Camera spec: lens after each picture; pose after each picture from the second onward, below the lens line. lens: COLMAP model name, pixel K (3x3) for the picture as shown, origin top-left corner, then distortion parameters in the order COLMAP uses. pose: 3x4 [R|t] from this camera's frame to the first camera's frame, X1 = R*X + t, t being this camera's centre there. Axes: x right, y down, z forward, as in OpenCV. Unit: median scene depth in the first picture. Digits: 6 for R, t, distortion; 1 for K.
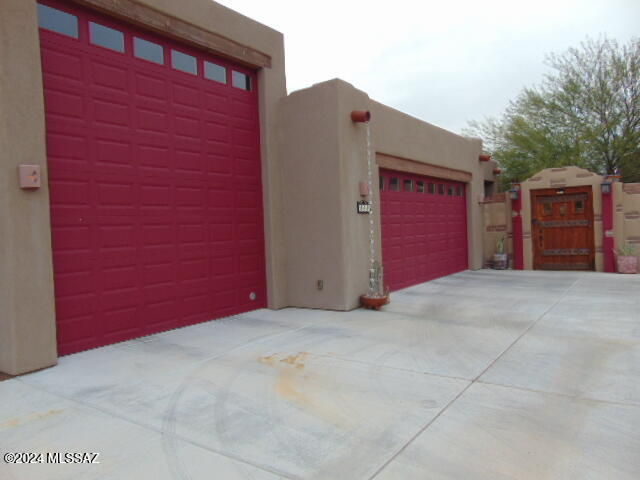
lens RADIAL K [[477.5, 0, 317.8], [0, 477.5, 238.0], [0, 0, 1]] dist [-0.027066, 0.033805]
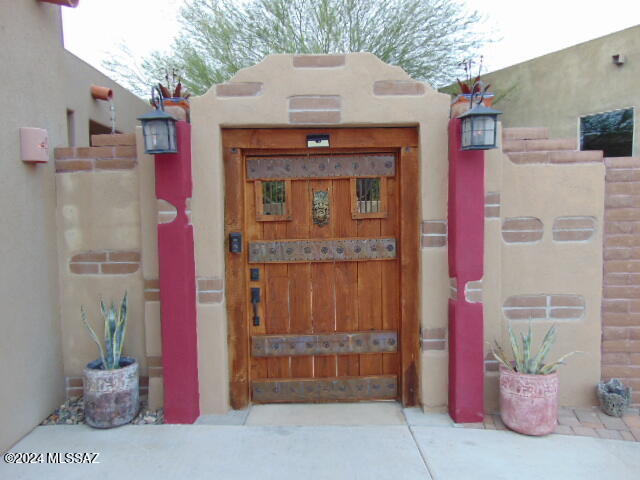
lens RADIAL K [[477.5, 0, 317.5], [0, 477.5, 239.1], [0, 0, 1]] dist [-0.027066, 0.033805]
pose [[0.805236, -0.008246, 0.592898, 0.331056], [-0.008356, 0.999646, 0.025252, -0.044353], [-0.592896, -0.025288, 0.804882, 0.752446]]
